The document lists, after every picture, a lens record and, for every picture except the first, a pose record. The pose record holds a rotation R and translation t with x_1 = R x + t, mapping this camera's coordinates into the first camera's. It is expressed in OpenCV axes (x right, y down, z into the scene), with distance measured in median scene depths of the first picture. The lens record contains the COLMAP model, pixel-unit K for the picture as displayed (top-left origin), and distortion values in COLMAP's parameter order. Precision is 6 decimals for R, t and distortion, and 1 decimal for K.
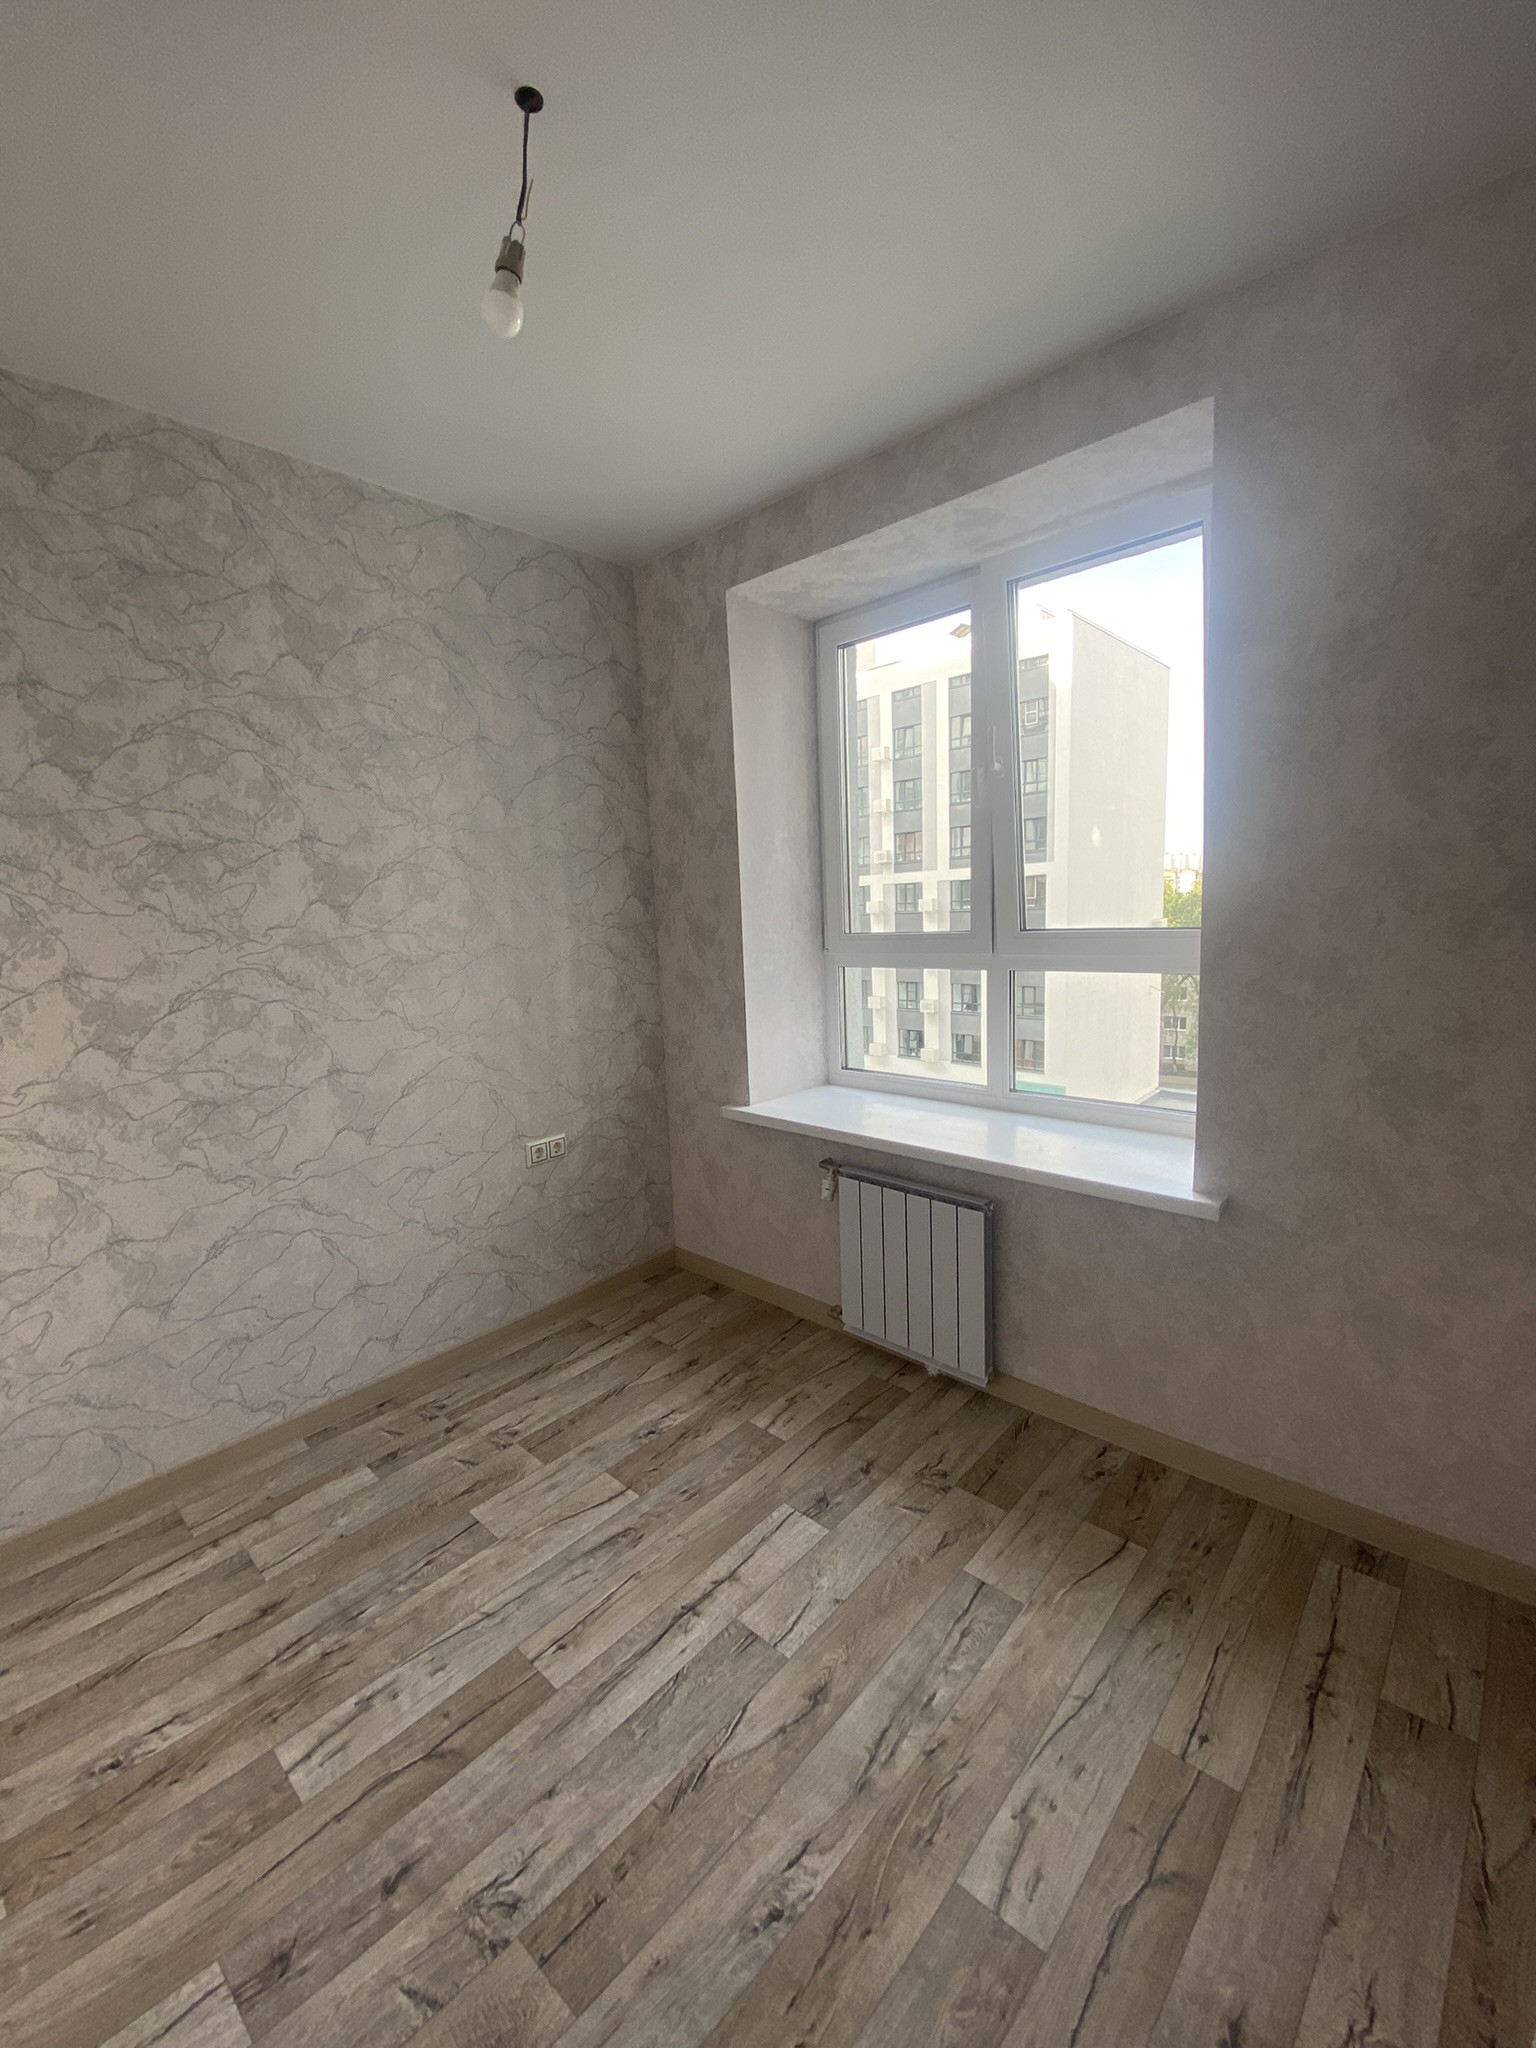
lens RADIAL K [[825.1, 0, 769.2], [0, 825.1, 1023.6], [0, 0, 1]] dist [0.010310, -0.016316]
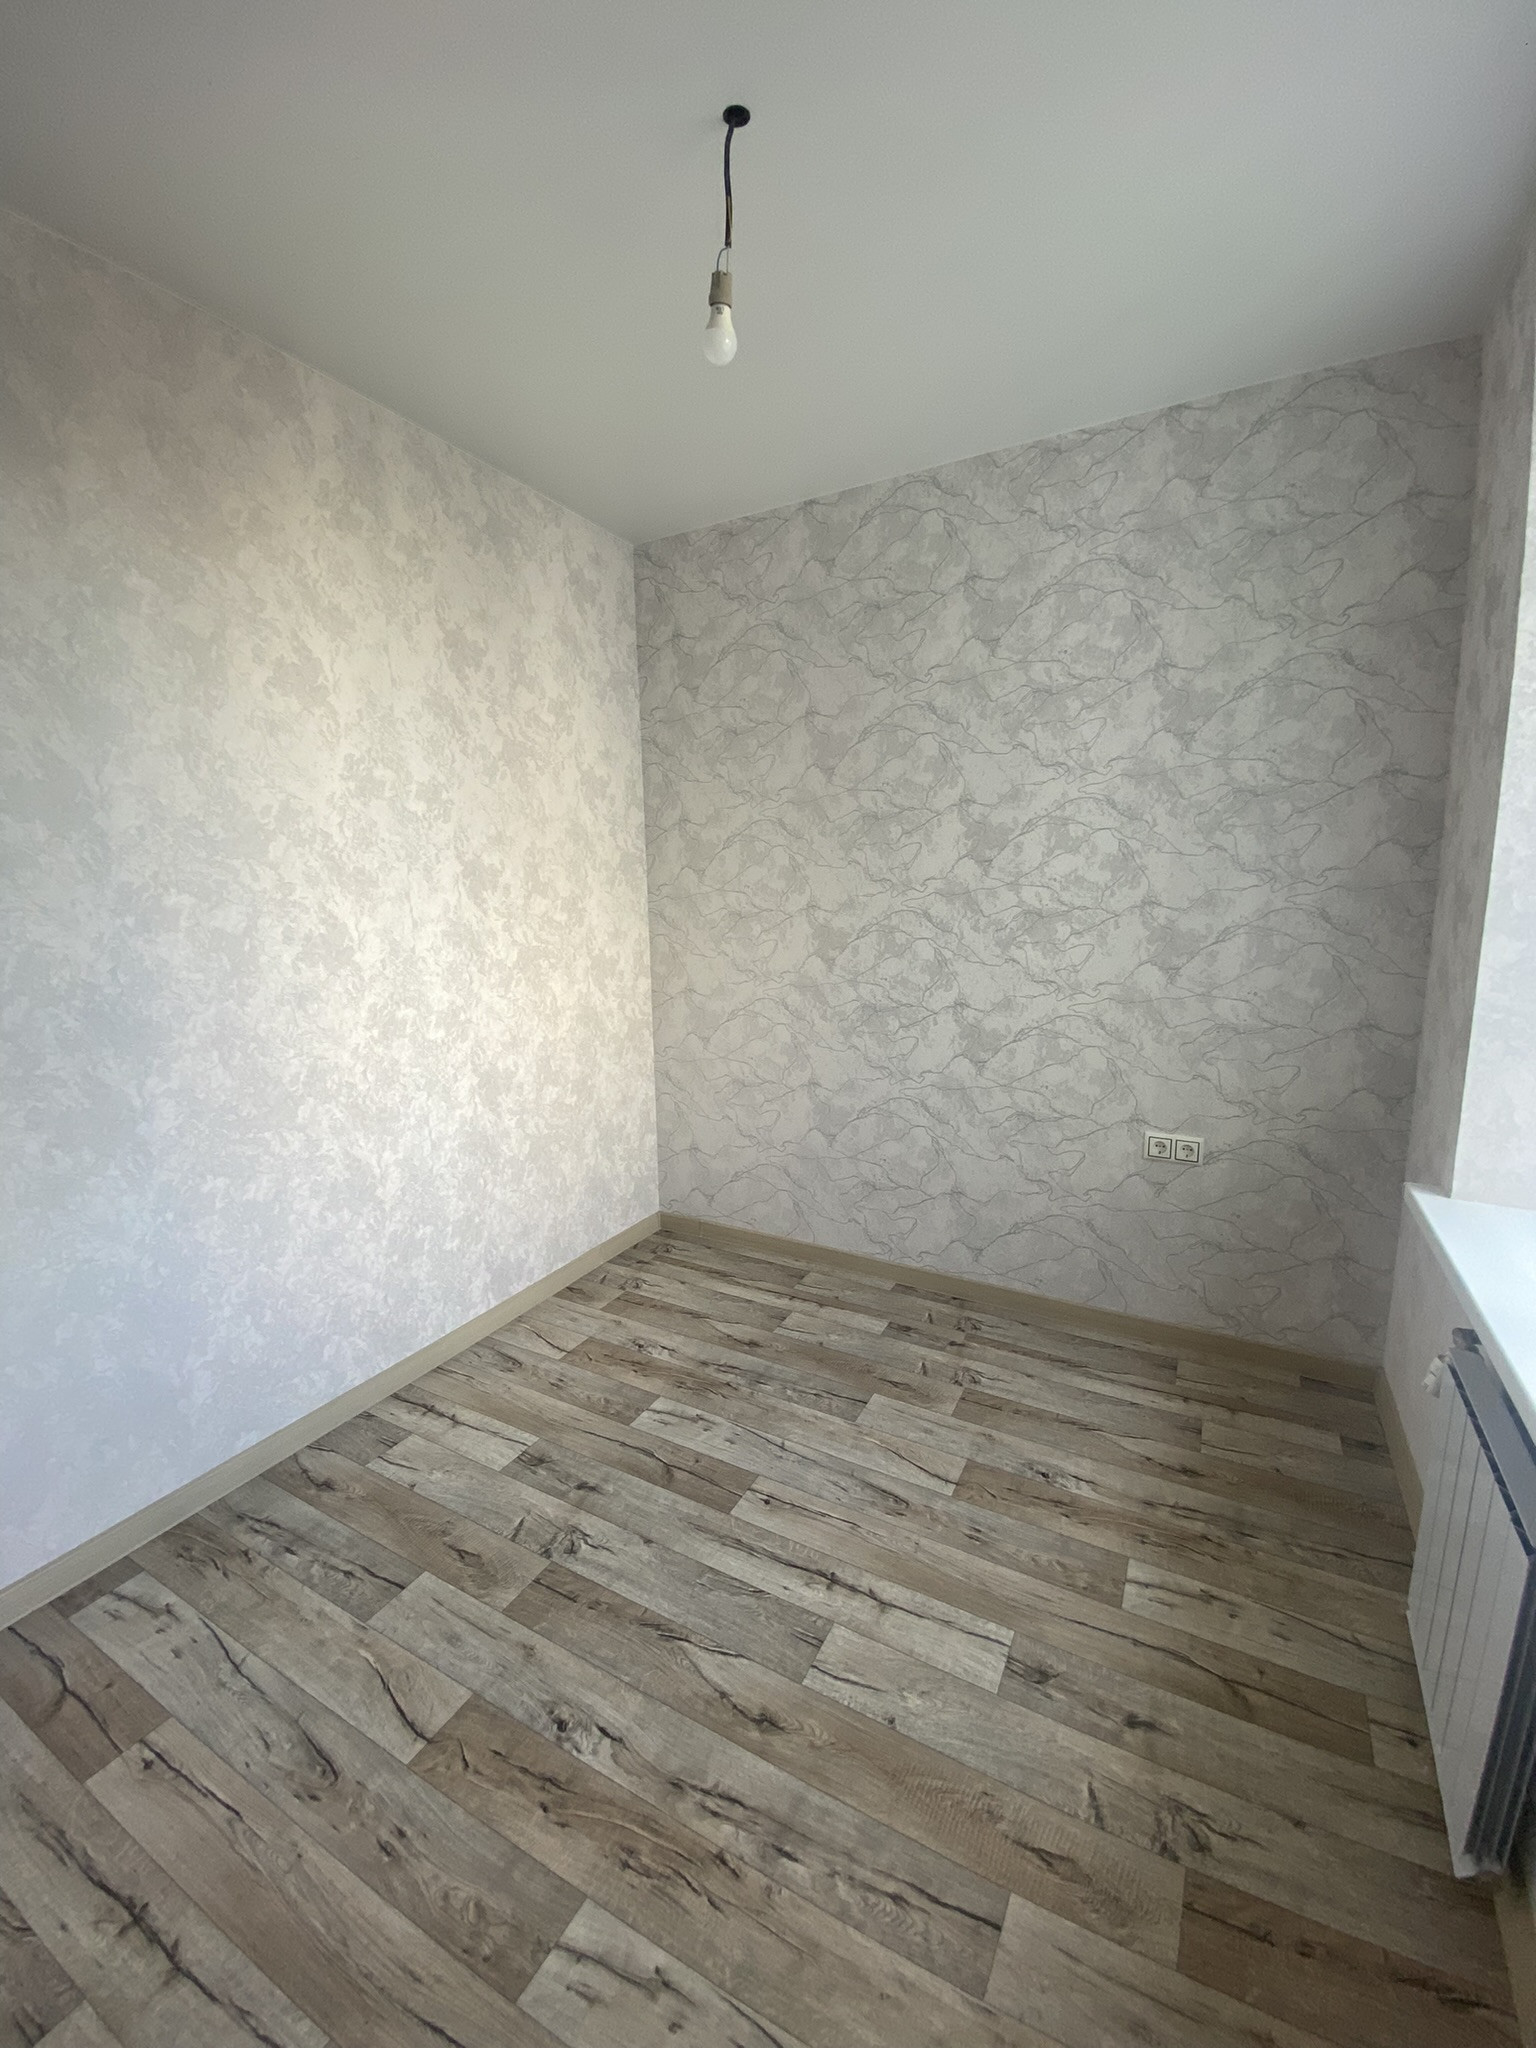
lens RADIAL K [[823.1, 0, 772.0], [0, 823.1, 1023.1], [0, 0, 1]] dist [0.008821, -0.016363]
pose [[0.238761, 0.197959, -0.950687, 0.736465], [-0.138348, 0.975949, 0.168473, -0.105862], [0.961173, 0.091301, 0.260405, 0.648858]]
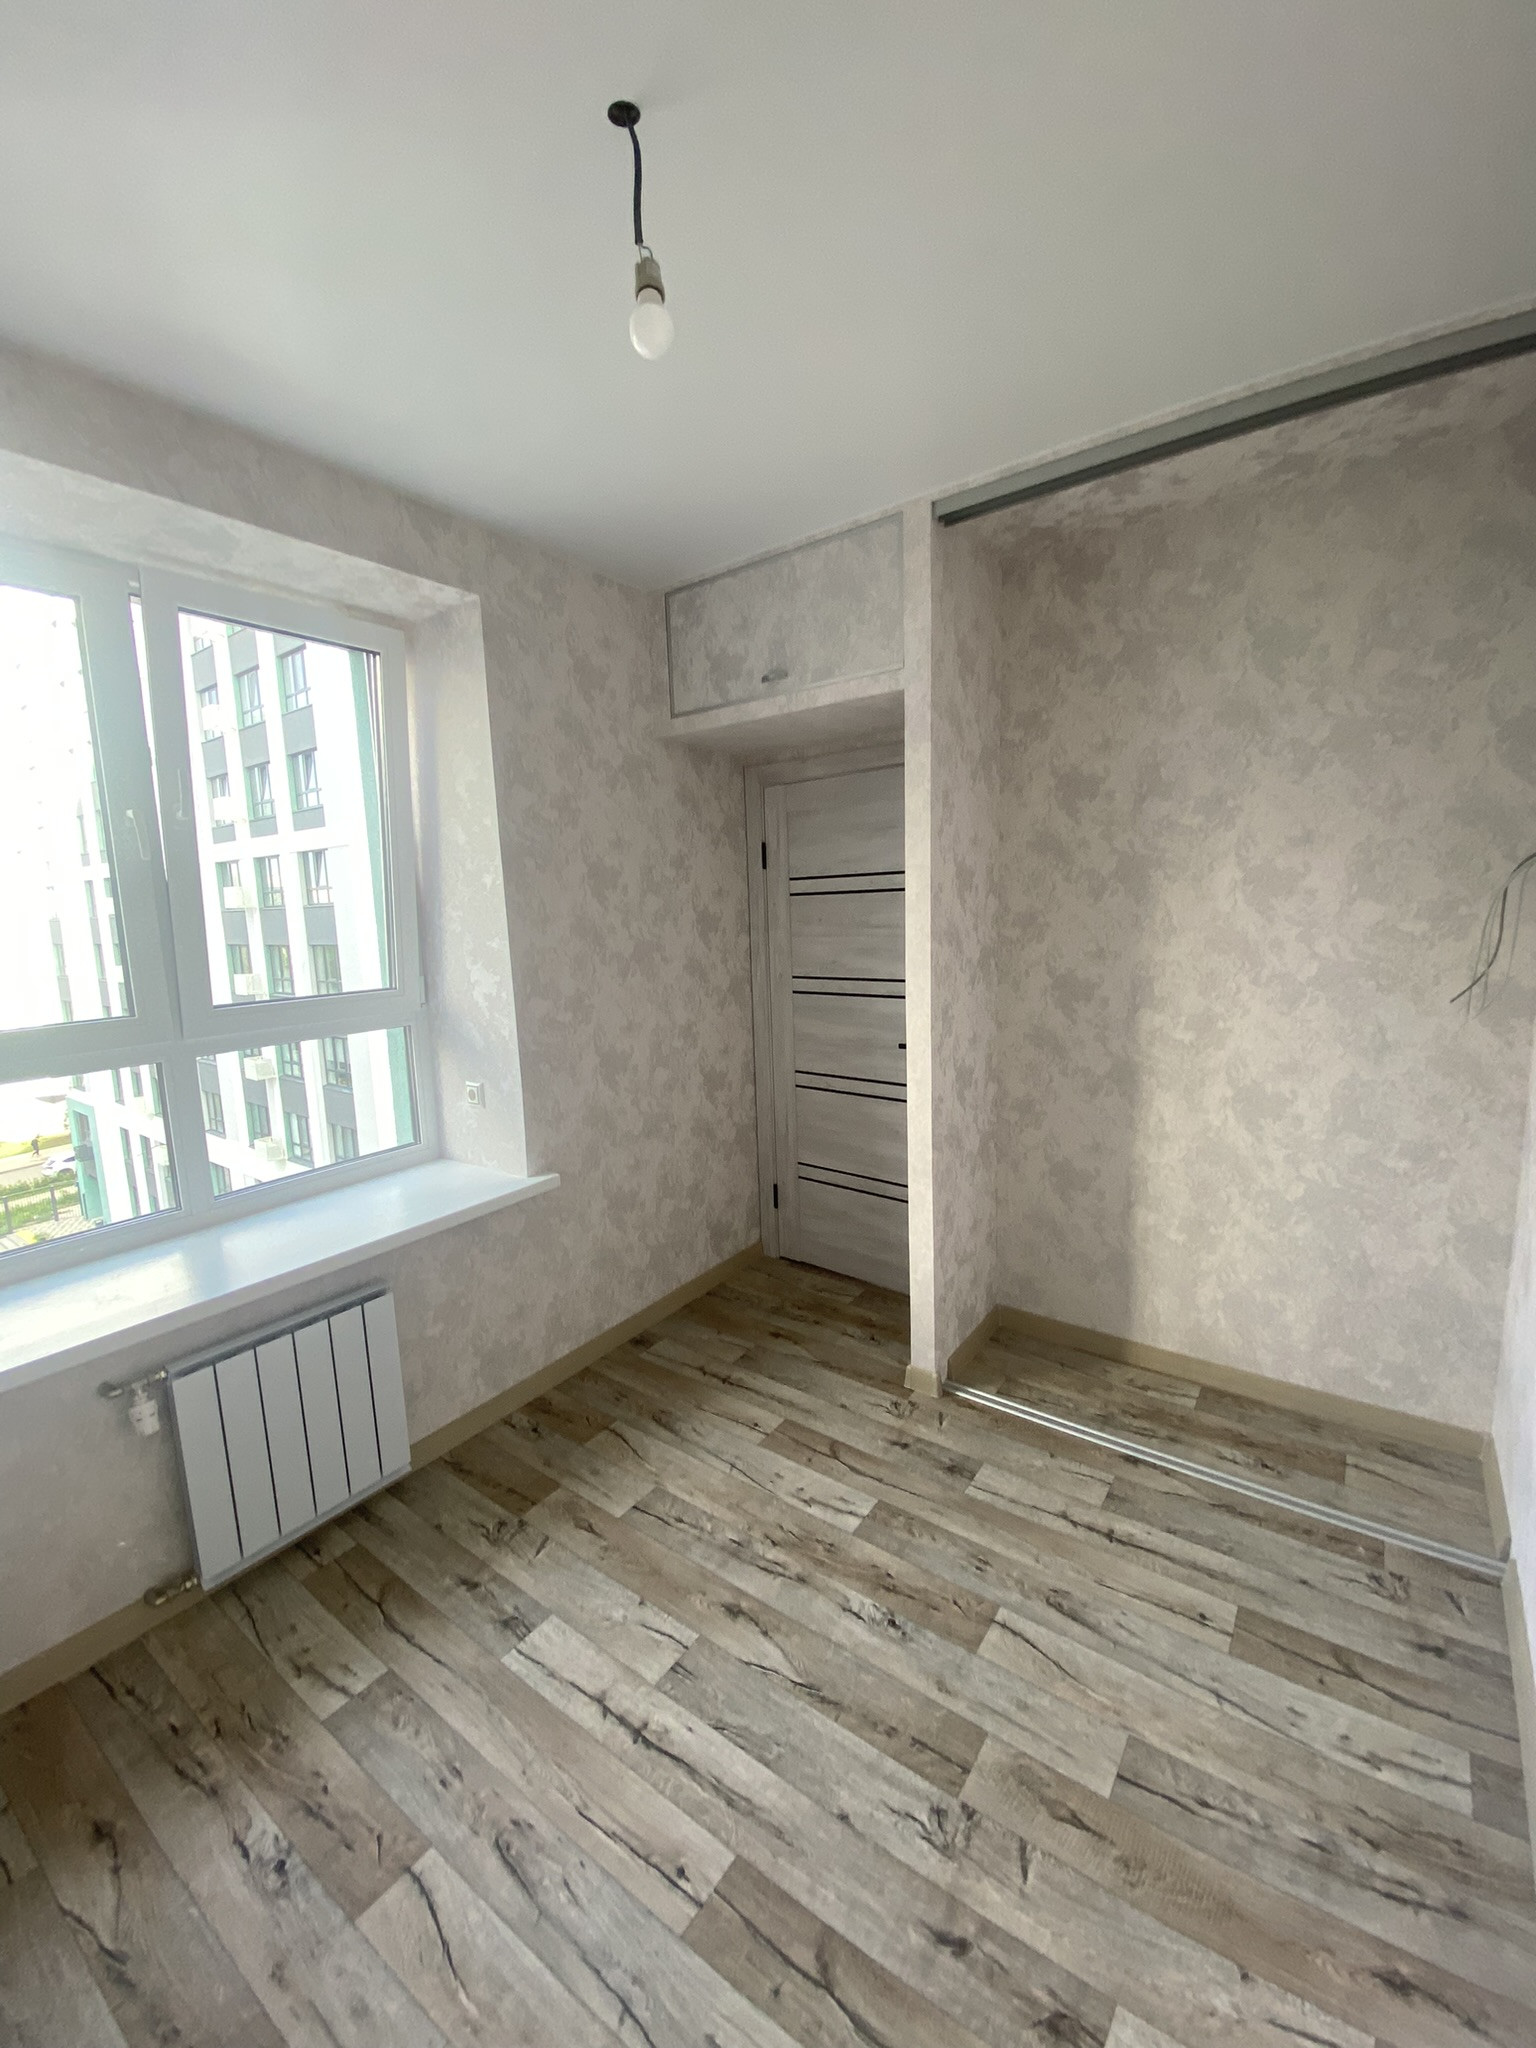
lens RADIAL K [[821.1, 0, 767.9], [0, 821.1, 1029.9], [0, 0, 1]] dist [0.000490, -0.013148]
pose [[-0.106332, -0.106595, 0.988600, -0.982094], [0.182475, 0.975260, 0.124783, -0.152116], [-0.977444, 0.193663, -0.084251, 0.831082]]
